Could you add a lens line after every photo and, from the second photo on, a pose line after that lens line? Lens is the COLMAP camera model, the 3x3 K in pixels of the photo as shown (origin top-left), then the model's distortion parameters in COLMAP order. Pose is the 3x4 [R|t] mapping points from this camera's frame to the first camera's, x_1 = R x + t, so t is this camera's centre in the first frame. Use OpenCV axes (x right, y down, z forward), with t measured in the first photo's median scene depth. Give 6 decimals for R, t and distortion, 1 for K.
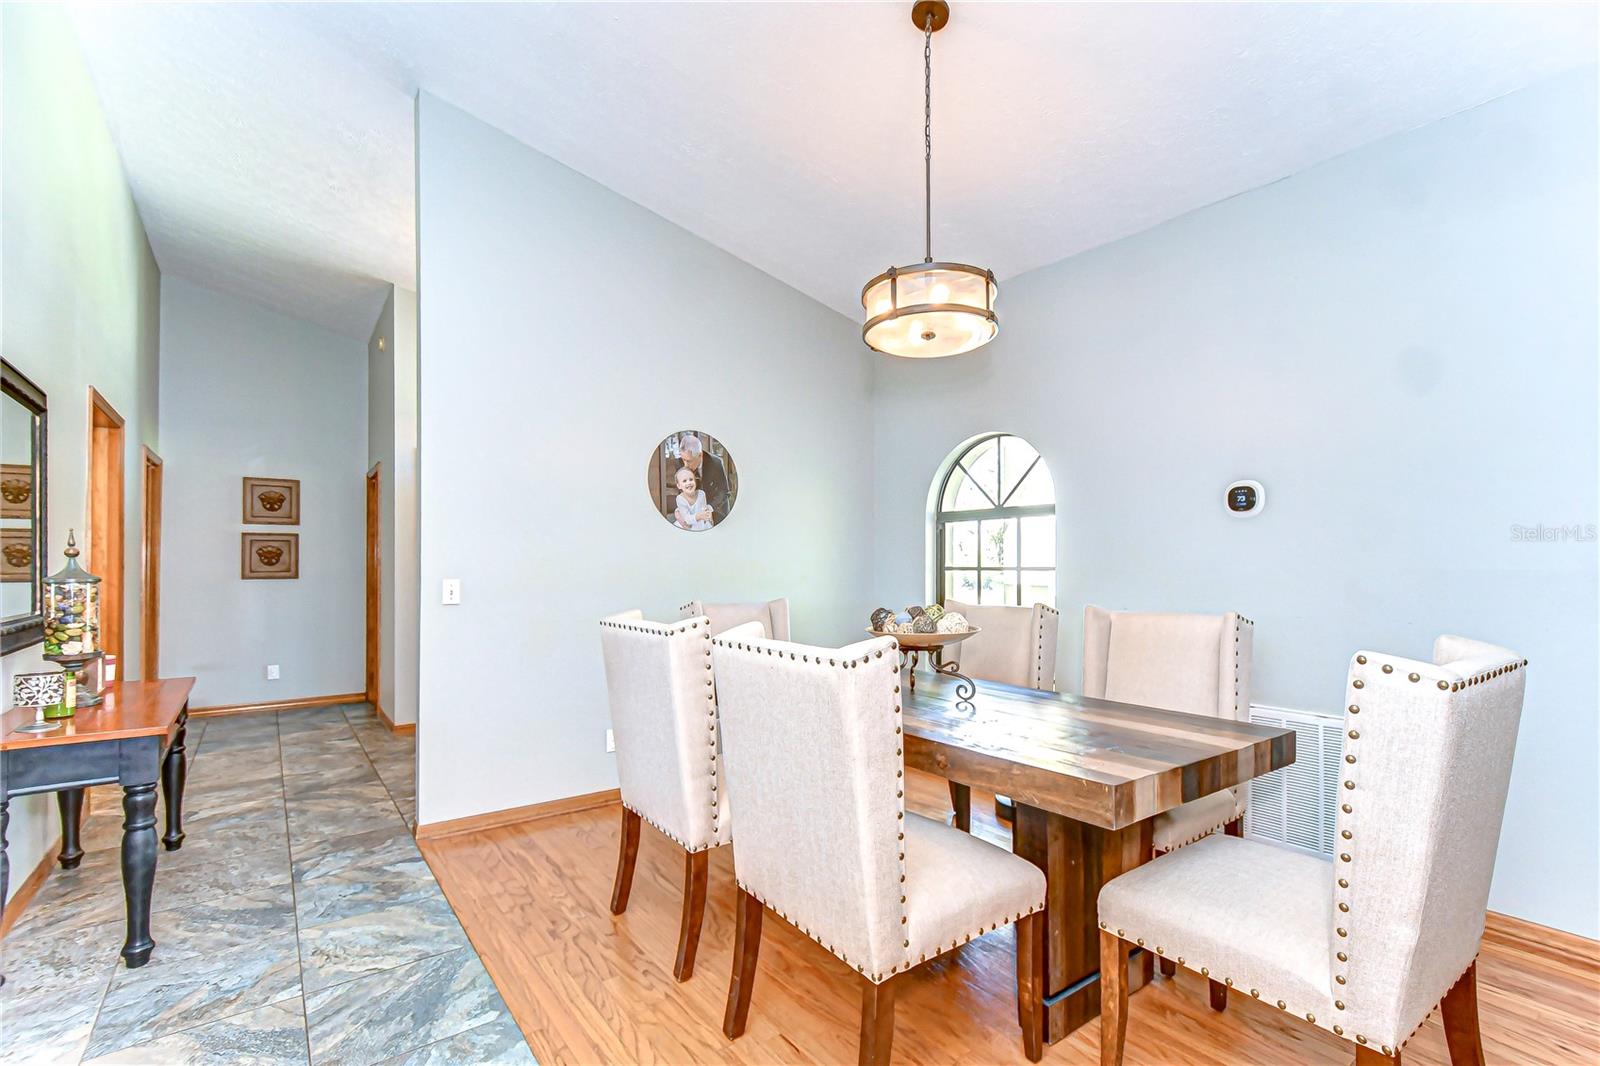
lens RADIAL K [[708.4, 0, 804.3], [0, 708.4, 564.9], [0, 0, 1]] dist [0.001083, -0.000290]
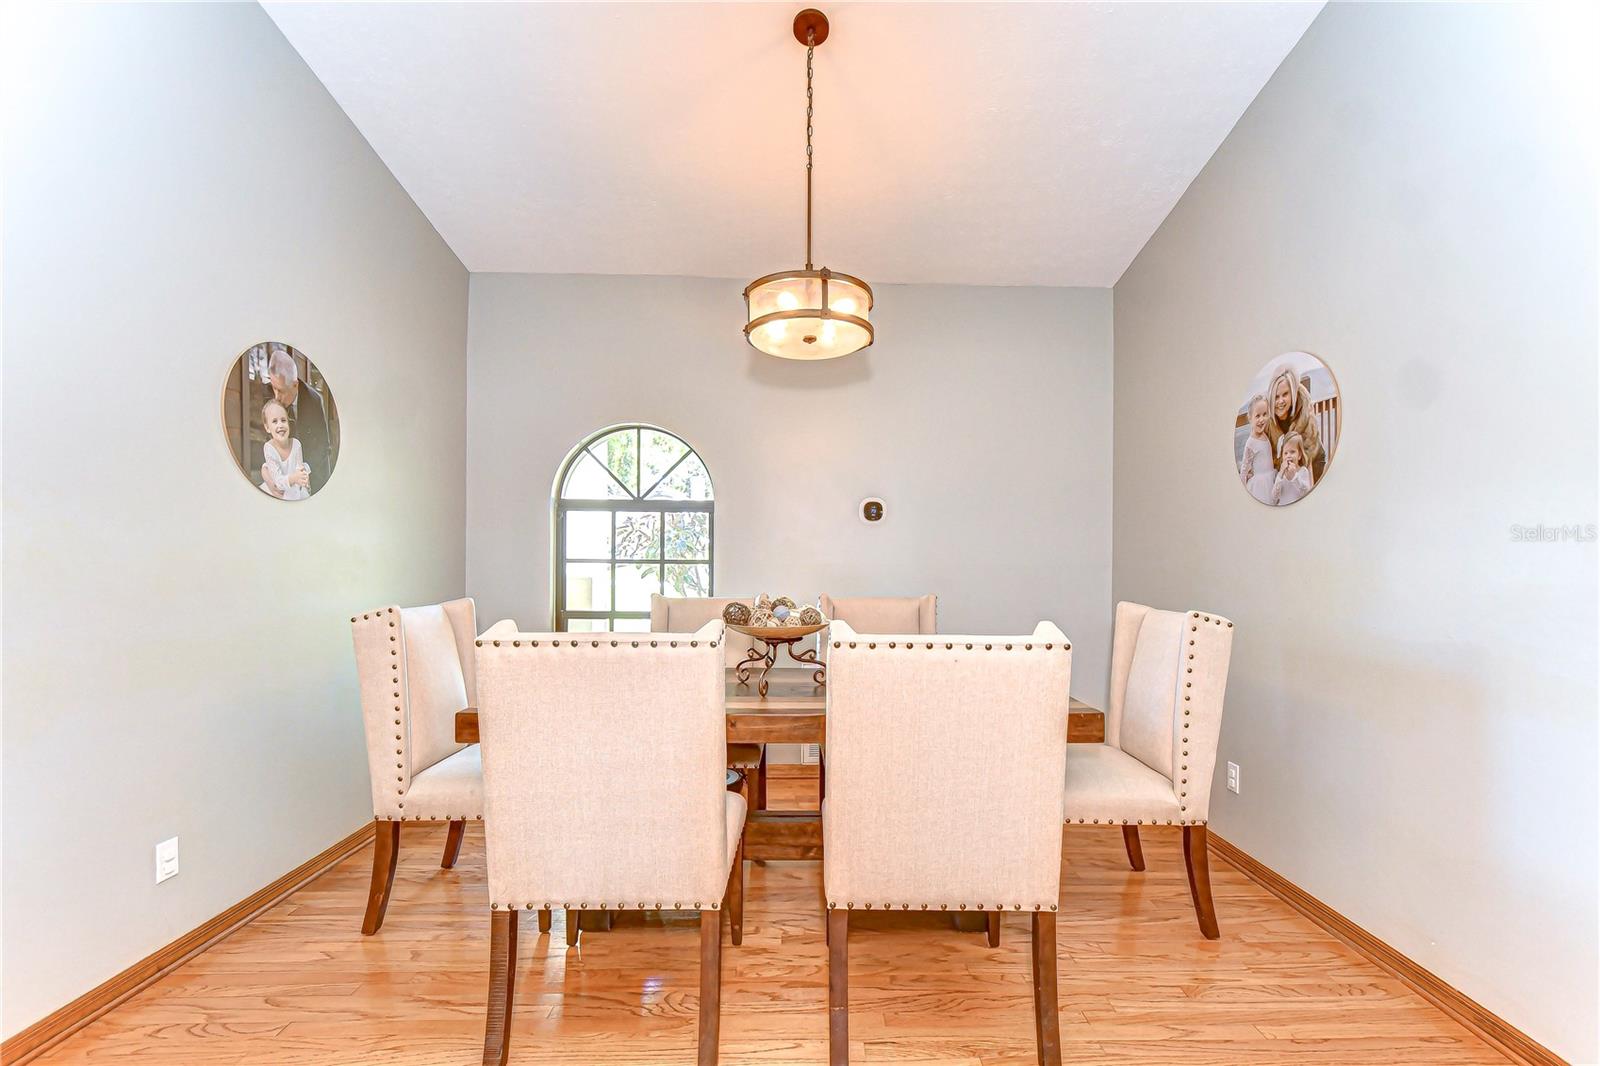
lens RADIAL K [[708.4, 0, 804.3], [0, 708.4, 564.9], [0, 0, 1]] dist [0.001083, -0.000290]
pose [[0.583721, 0.002599, 0.811950, -0.406270], [-0.012104, 0.999912, 0.005501, 0.001840], [-0.811864, -0.013039, 0.583700, 0.236847]]
